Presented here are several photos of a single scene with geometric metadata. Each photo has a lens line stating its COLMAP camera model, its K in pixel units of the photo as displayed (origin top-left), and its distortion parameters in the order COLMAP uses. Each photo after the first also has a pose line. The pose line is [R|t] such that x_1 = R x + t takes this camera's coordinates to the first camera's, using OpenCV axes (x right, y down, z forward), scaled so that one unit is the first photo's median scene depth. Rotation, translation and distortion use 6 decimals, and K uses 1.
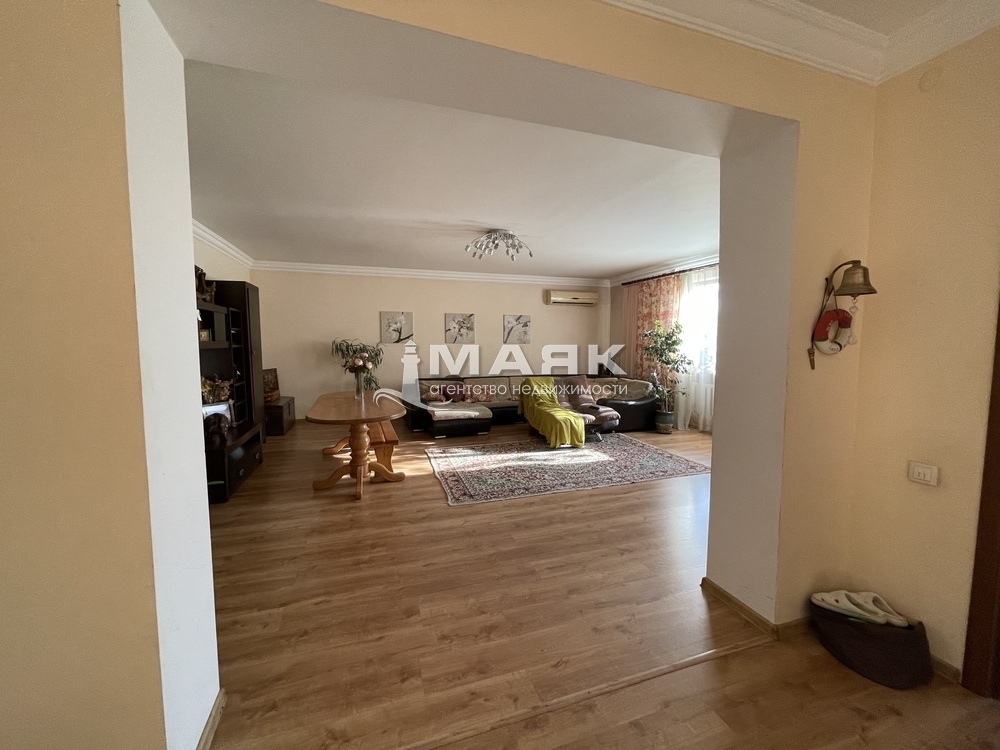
lens RADIAL K [[402.2, 0, 502.0], [0, 402.2, 375.1], [0, 0, 1]] dist [-0.005681, 0.001268]
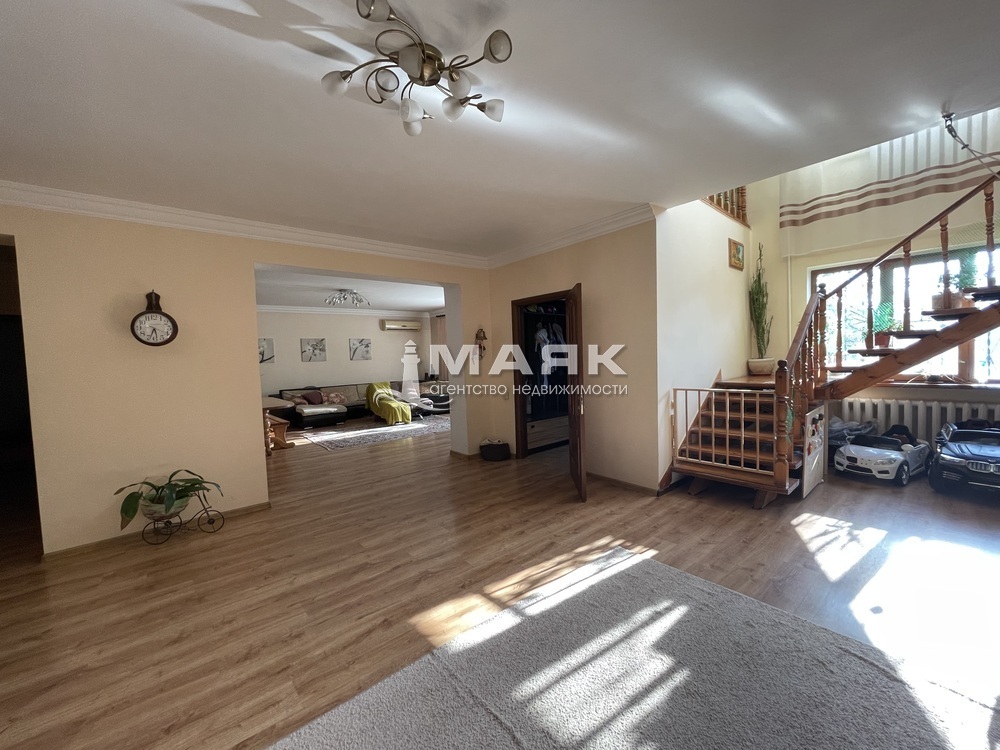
lens RADIAL K [[402.2, 0, 511.7], [0, 402.2, 376.7], [0, 0, 1]] dist [-0.005681, 0.001268]
pose [[0.918537, -0.052077, 0.391890, -0.044196], [0.064796, 0.997712, -0.019291, 0.050700], [-0.389988, 0.043112, 0.919810, -0.620865]]
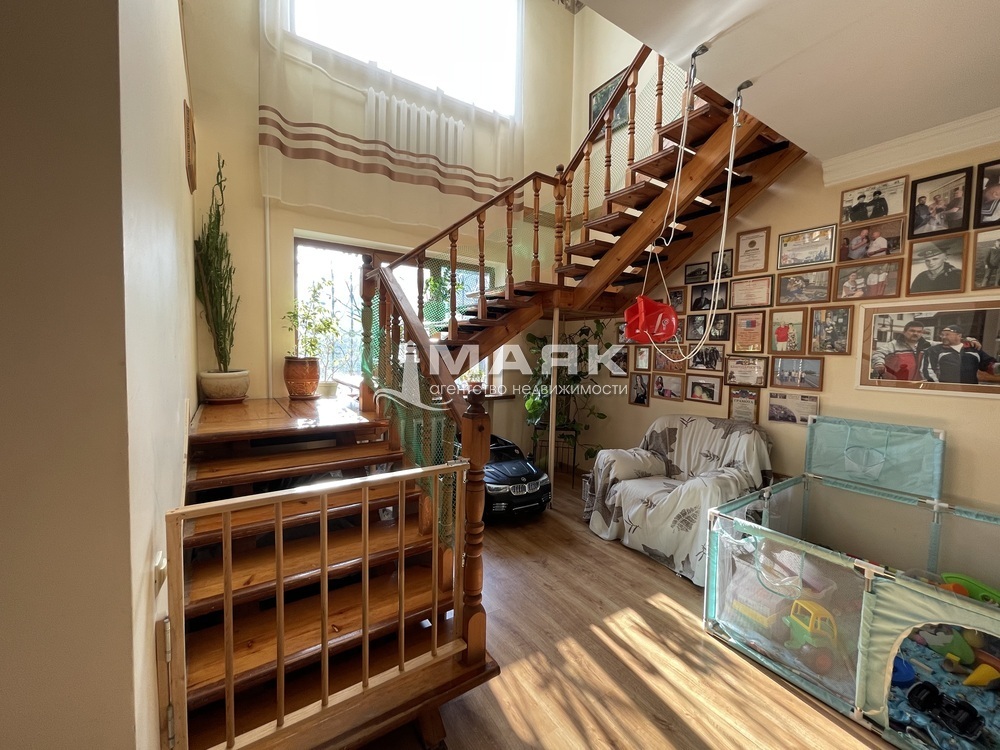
lens RADIAL K [[402.2, 0, 500.6], [0, 402.2, 374.3], [0, 0, 1]] dist [-0.005681, 0.001268]
pose [[-0.251513, -0.071101, 0.965239, 0.315759], [0.055826, 0.994572, 0.087808, 0.000829], [-0.966243, 0.075971, -0.246178, -0.151342]]
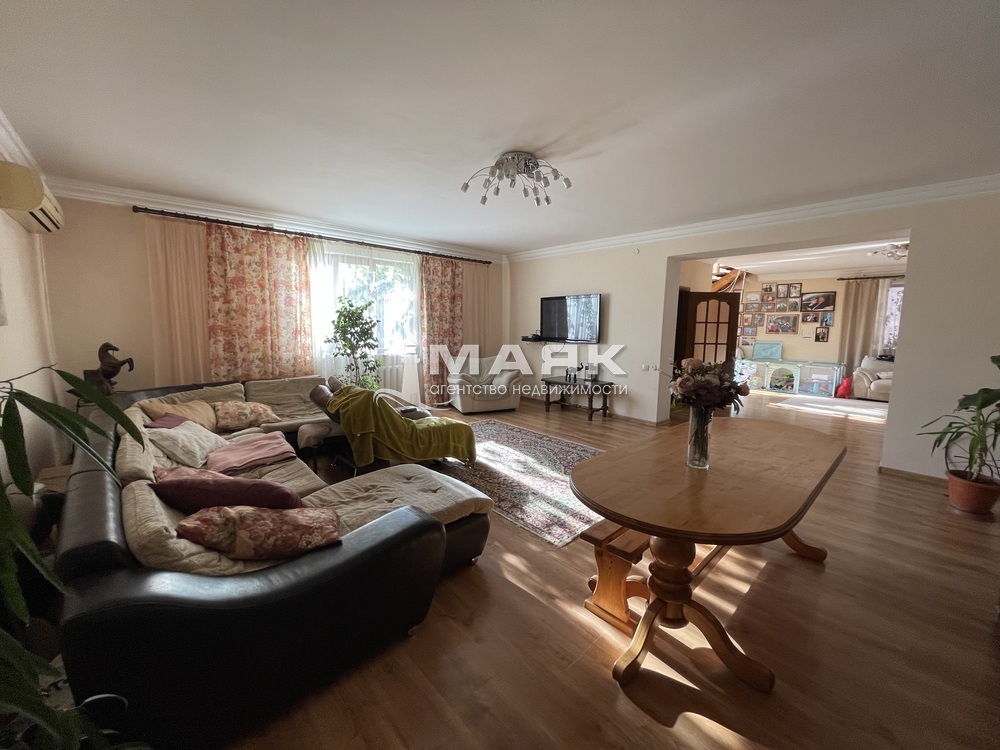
lens RADIAL K [[402.2, 0, 502.8], [0, 402.2, 372.4], [0, 0, 1]] dist [-0.005681, 0.001268]
pose [[-0.409682, -0.116156, 0.904803, -0.632481], [0.060393, 0.986231, 0.153954, -0.116723], [-0.910227, 0.117716, -0.397026, 1.334865]]
